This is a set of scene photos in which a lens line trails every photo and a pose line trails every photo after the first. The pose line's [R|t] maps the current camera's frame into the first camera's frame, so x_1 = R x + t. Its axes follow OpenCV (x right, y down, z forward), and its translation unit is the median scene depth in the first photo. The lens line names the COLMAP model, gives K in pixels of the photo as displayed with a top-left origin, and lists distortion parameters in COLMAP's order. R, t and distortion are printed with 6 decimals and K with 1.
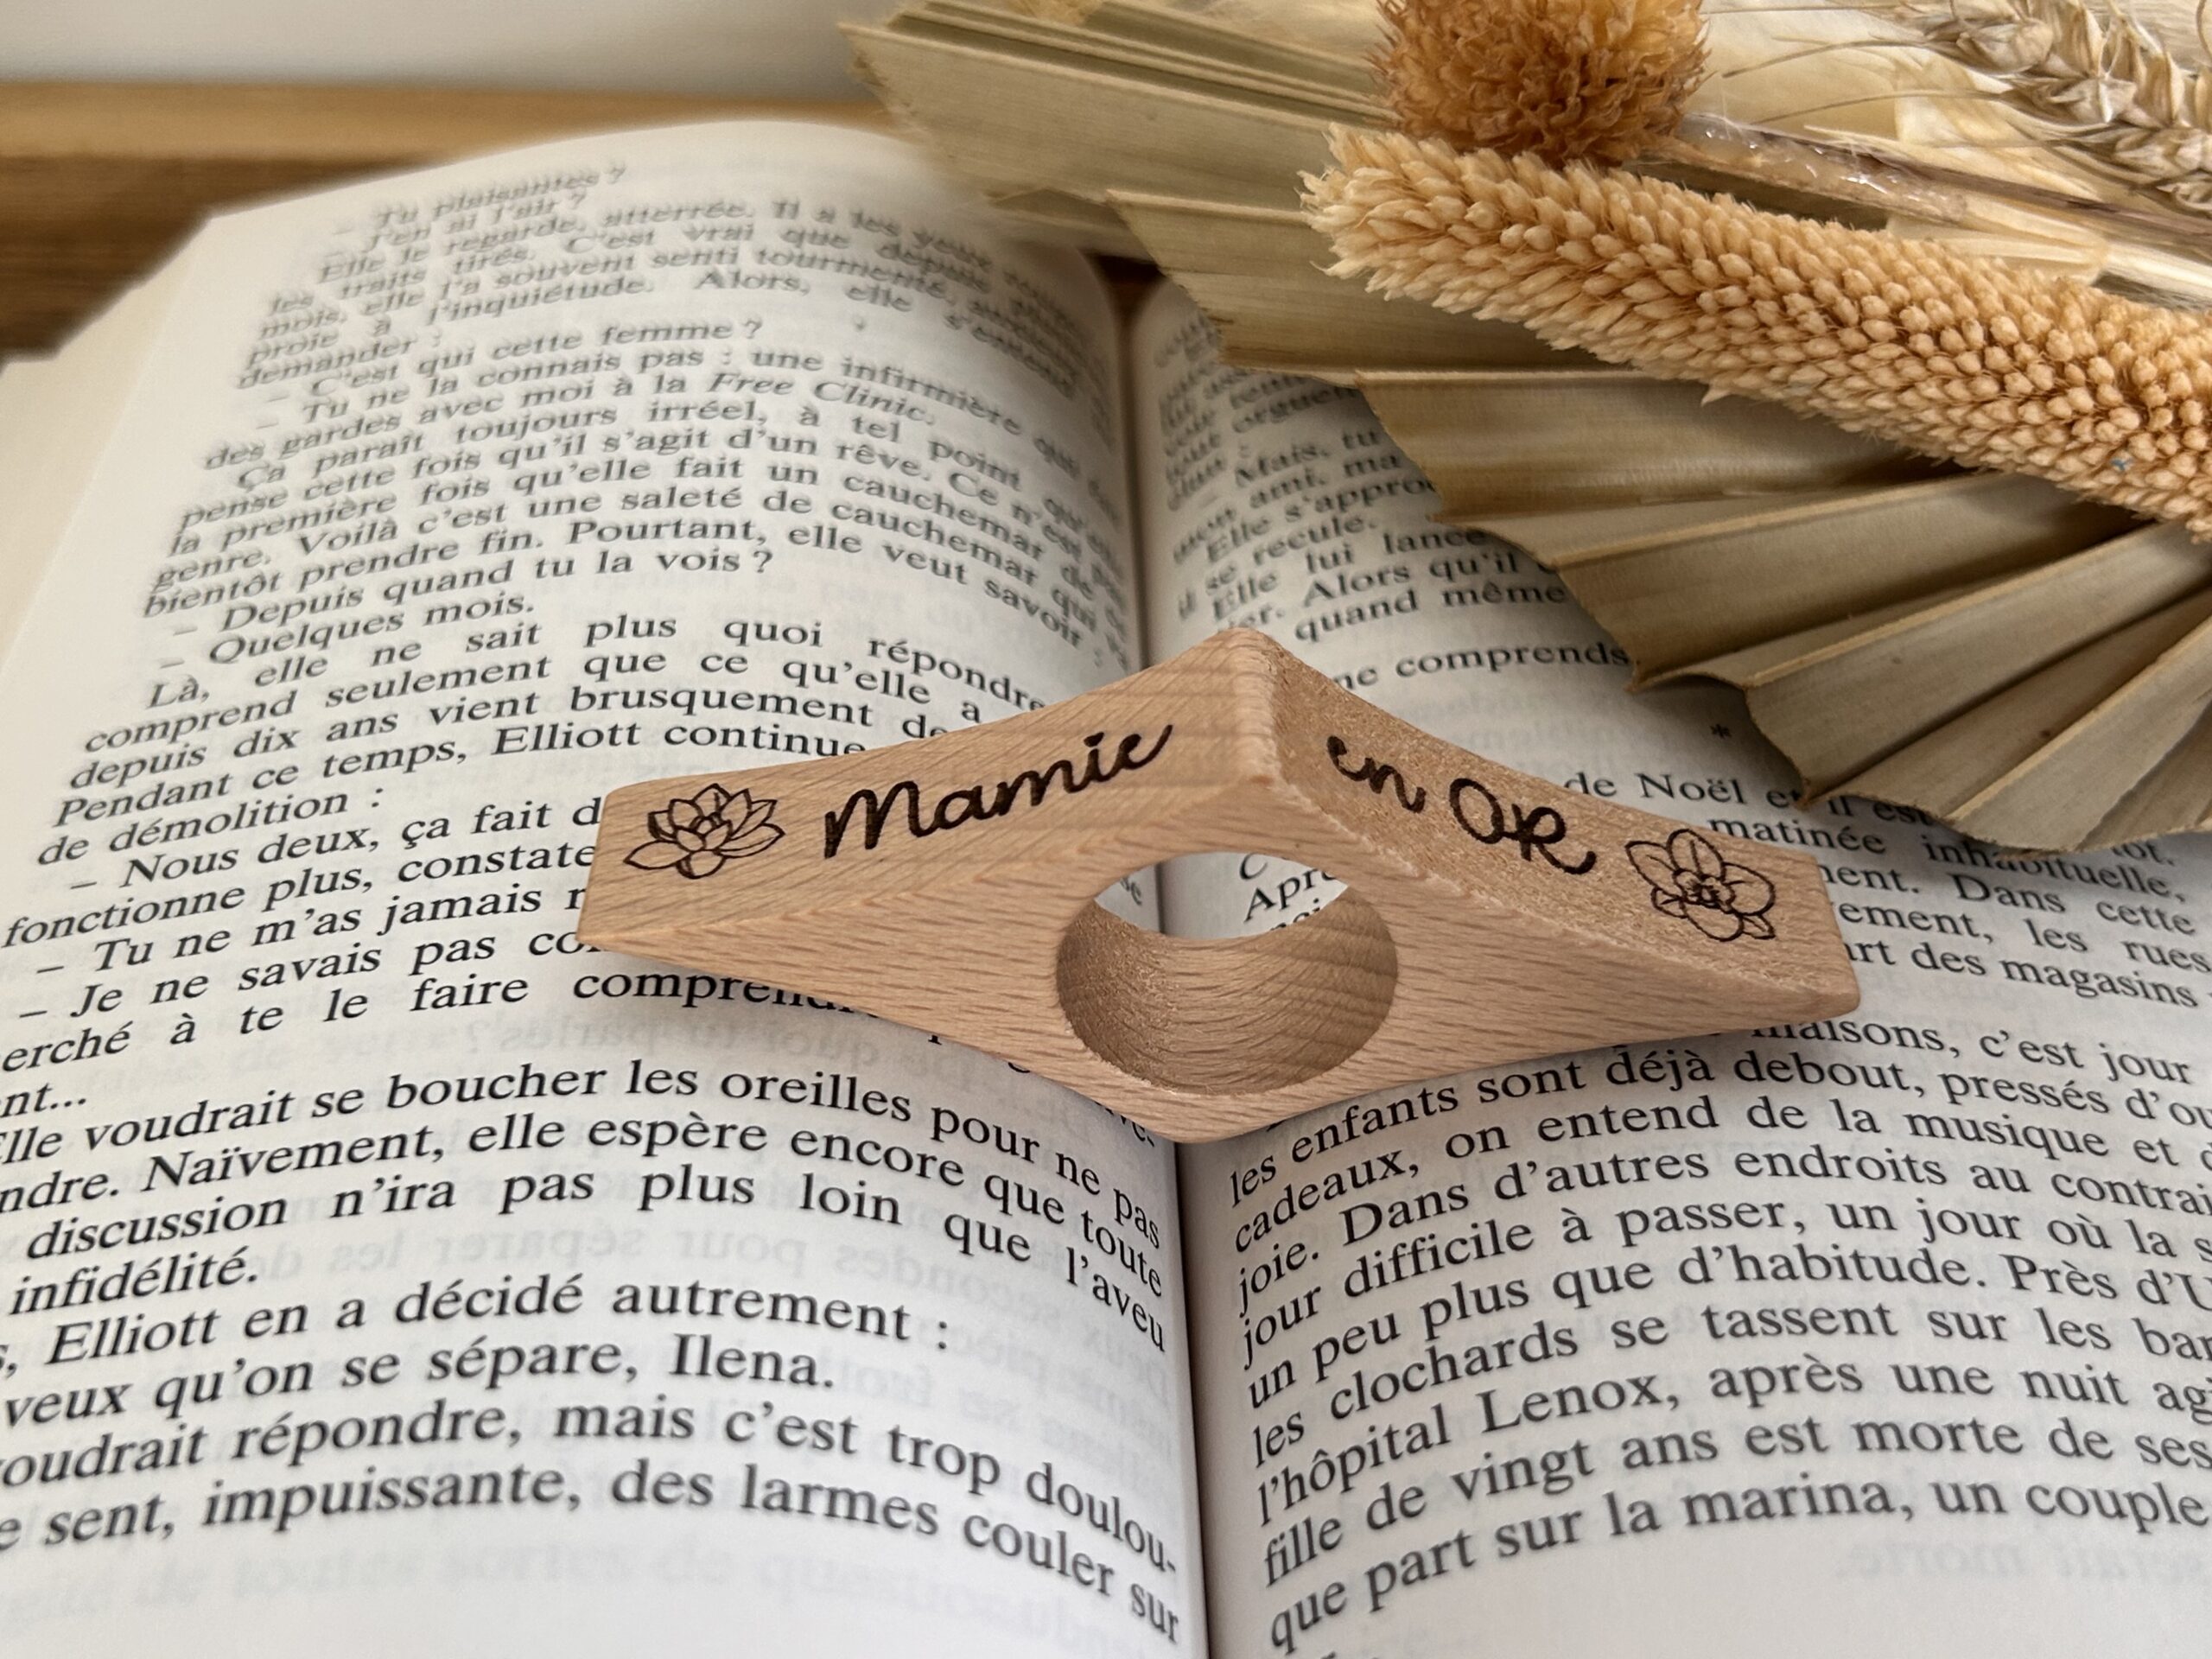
lens RADIAL K [[2505.5, 0, 1130.5], [0, 2505.5, 853.0], [0, 0, 1]] dist [0.157570, -0.515973]
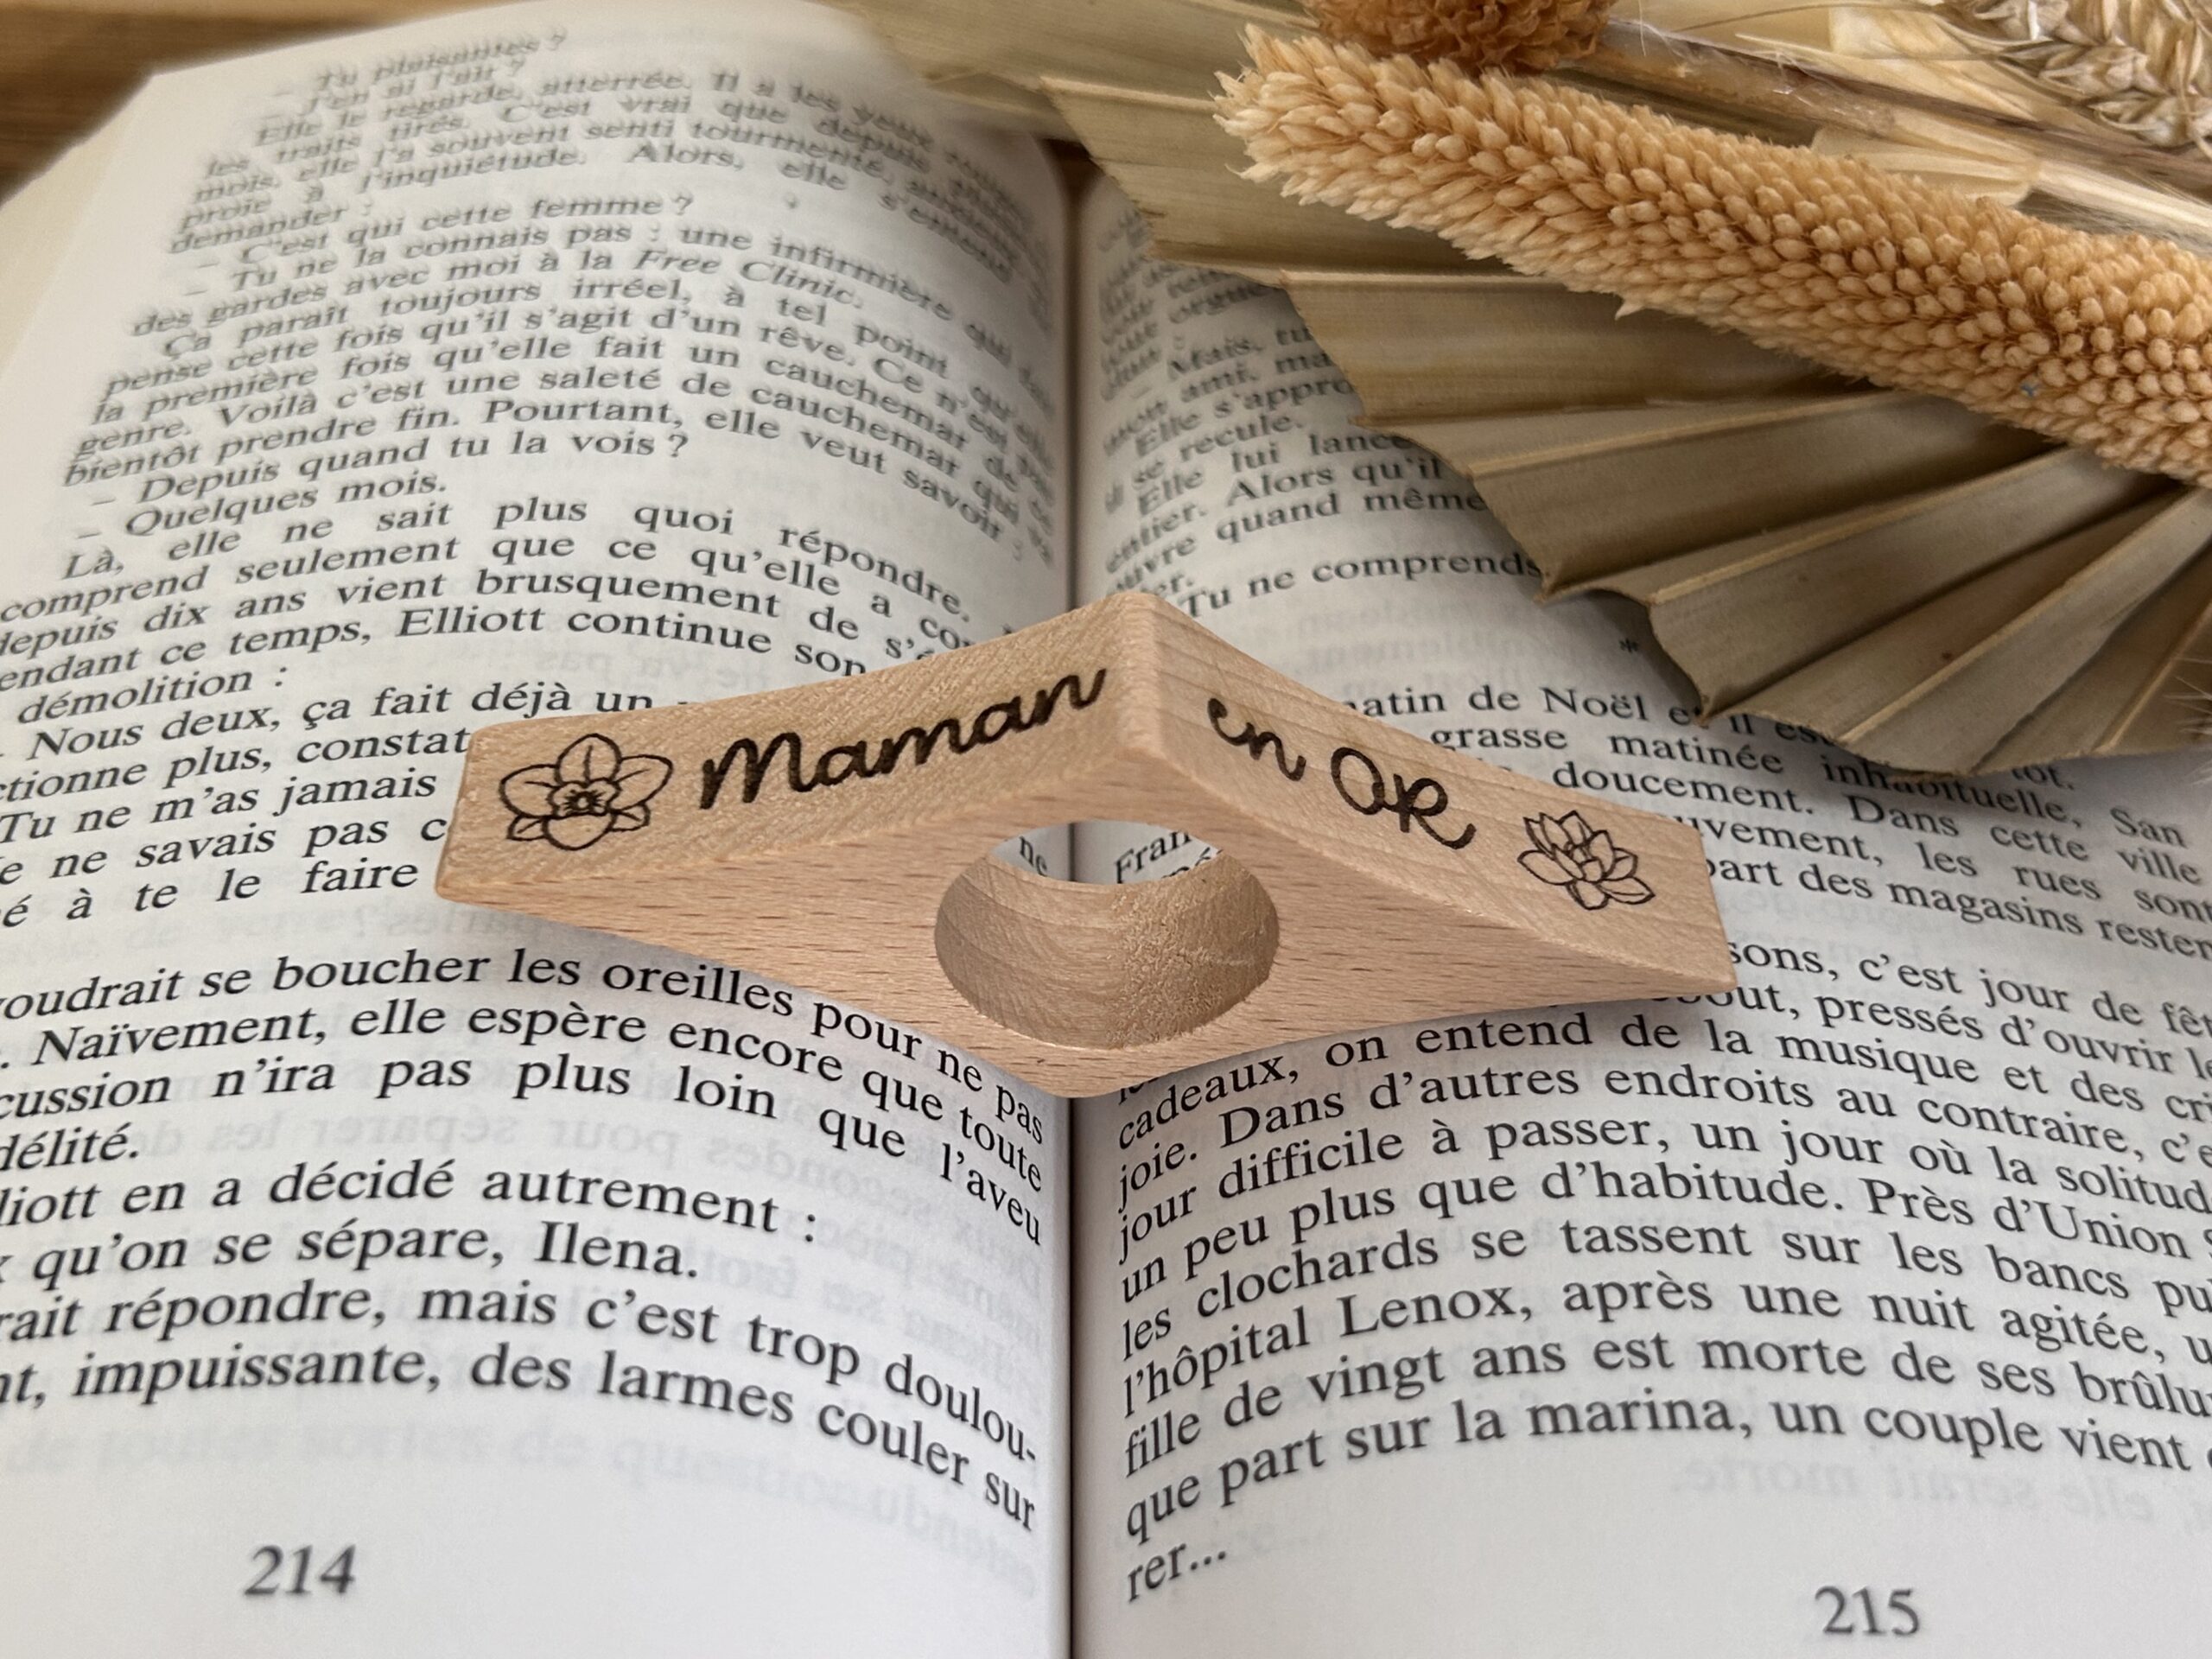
lens RADIAL K [[2505.5, 0, 1130.5], [0, 2505.5, 853.0], [0, 0, 1]] dist [0.157570, -0.515973]
pose [[0.999657, 0.025683, -0.005197, 0.052856], [-0.025352, 0.998105, 0.056068, -0.019131], [0.006627, -0.055917, 0.998413, -0.007688]]
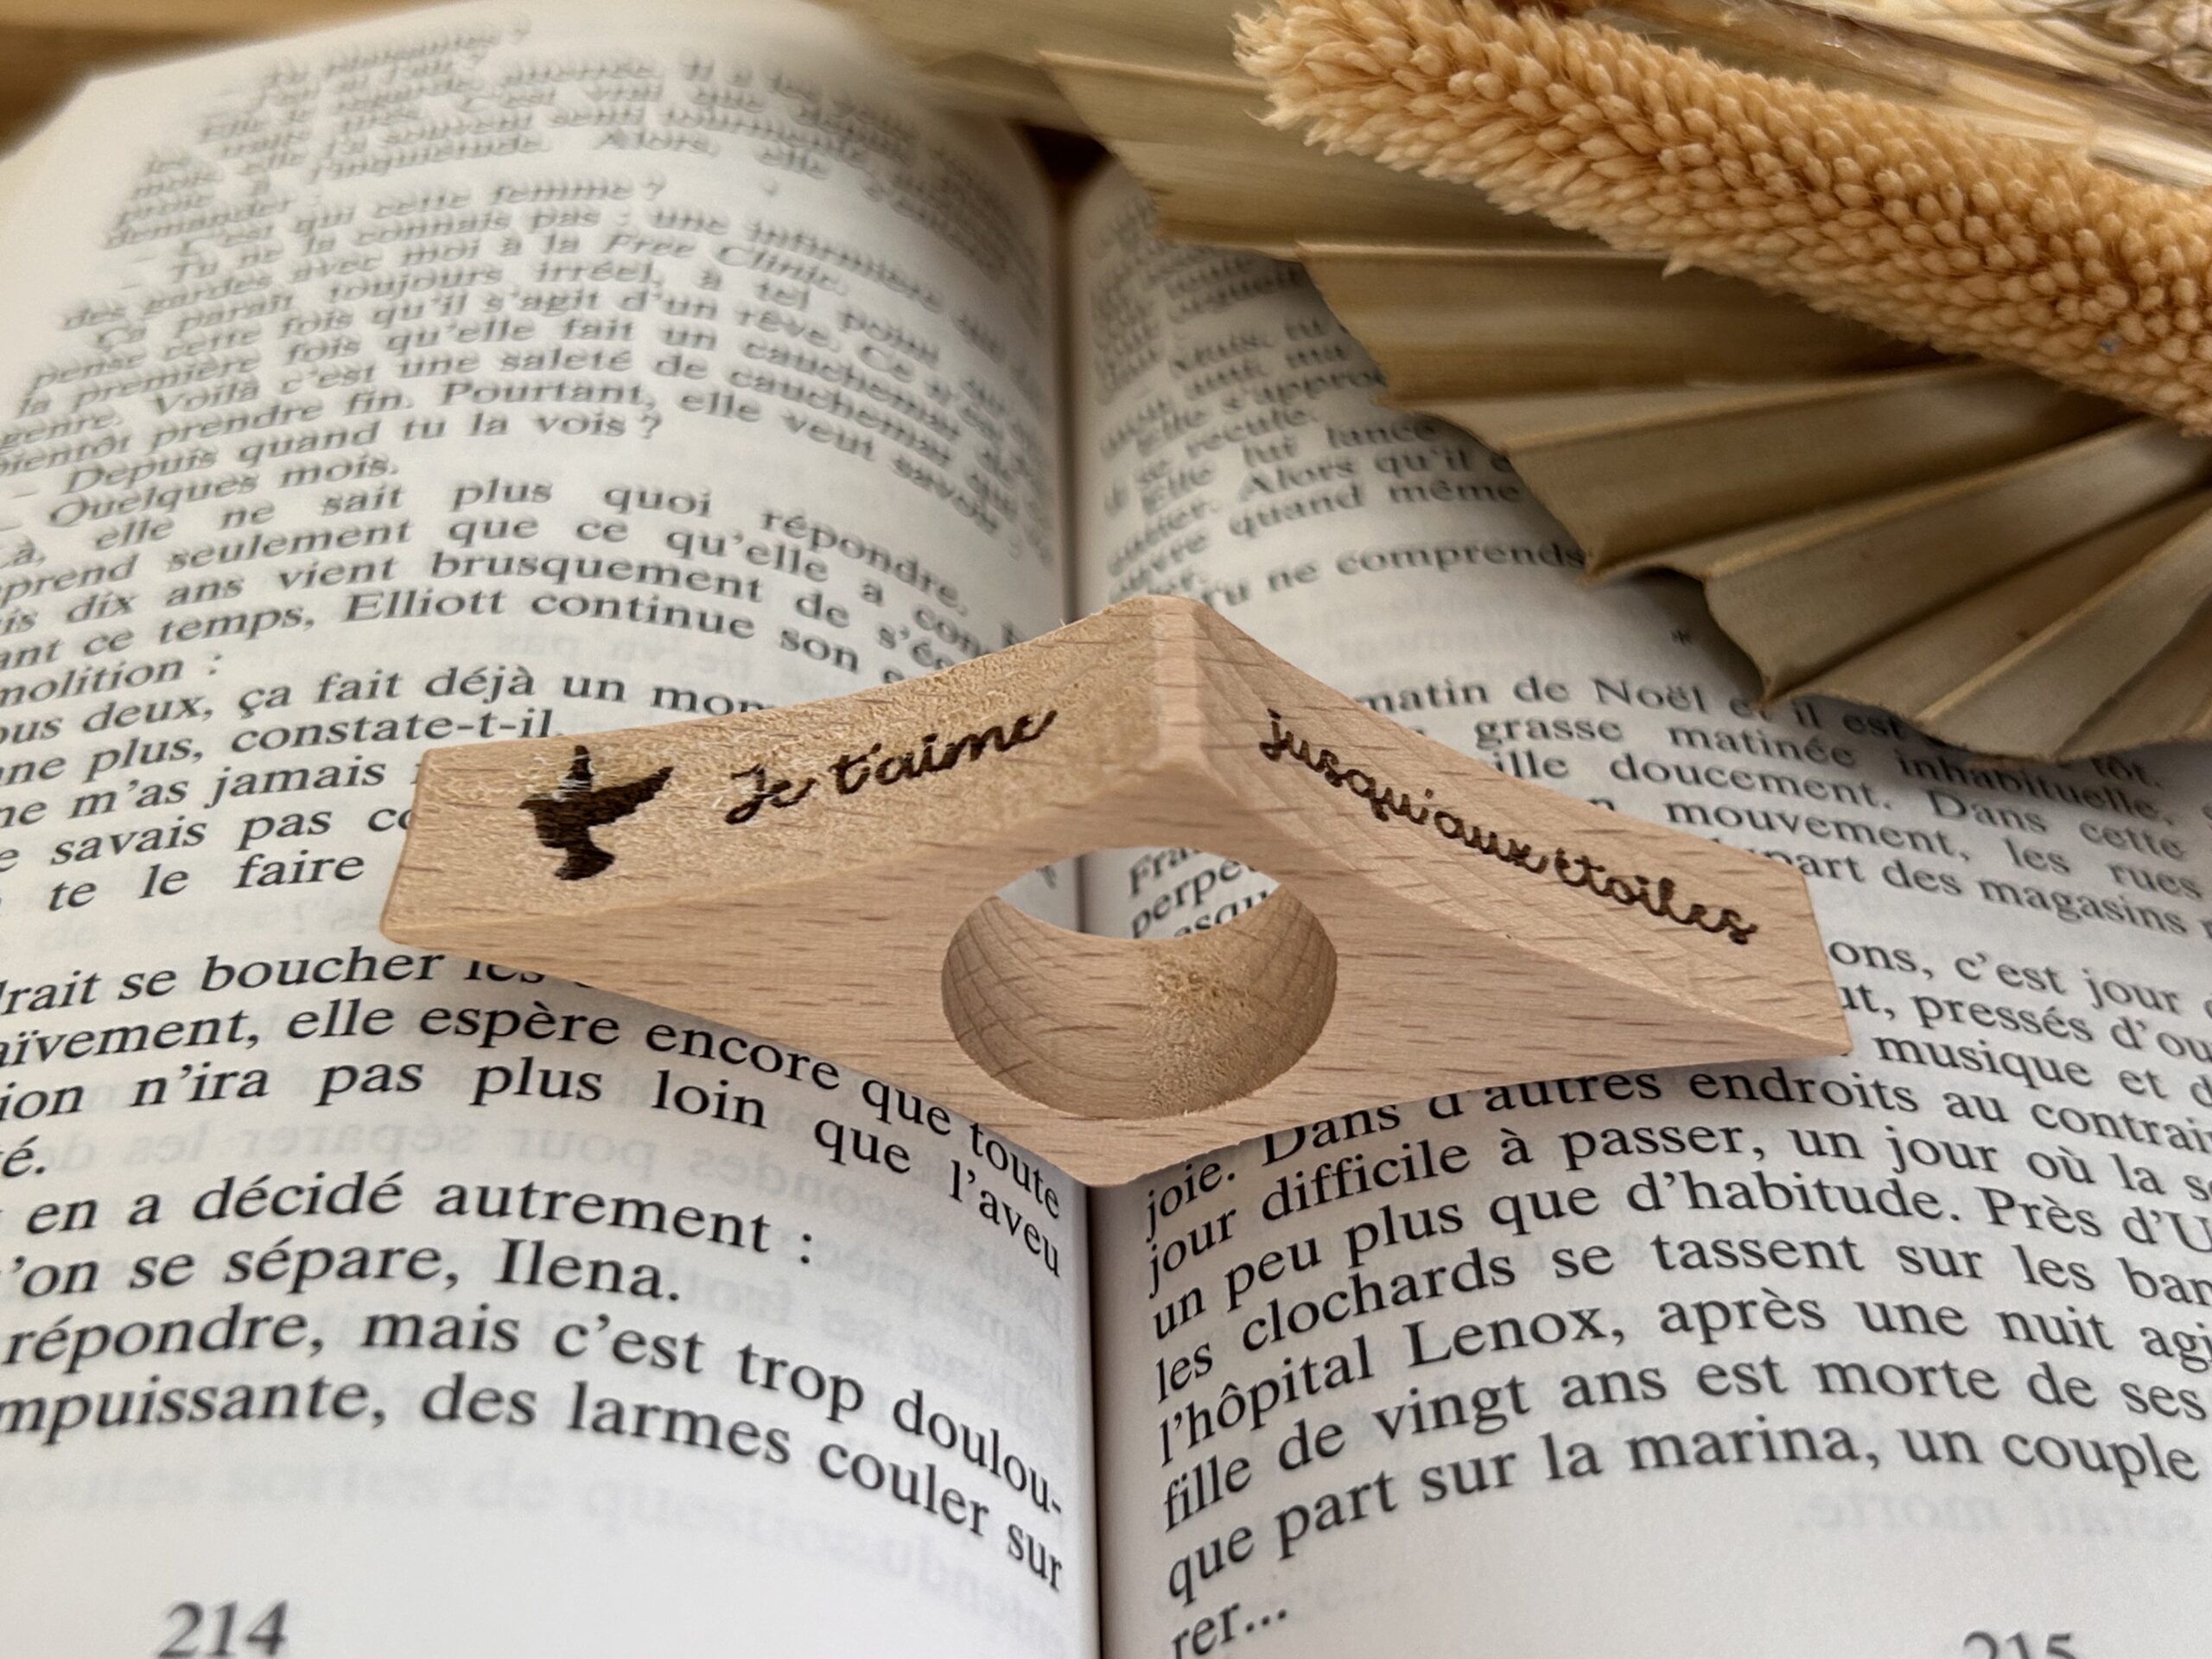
lens RADIAL K [[2540.9, 0, 1137.0], [0, 2540.9, 833.1], [0, 0, 1]] dist [0.095165, -0.355971]
pose [[0.999708, 0.018880, 0.015056, 0.025131], [-0.018782, 0.999801, -0.006652, 0.043984], [-0.015179, 0.006367, 0.999865, 0.081898]]
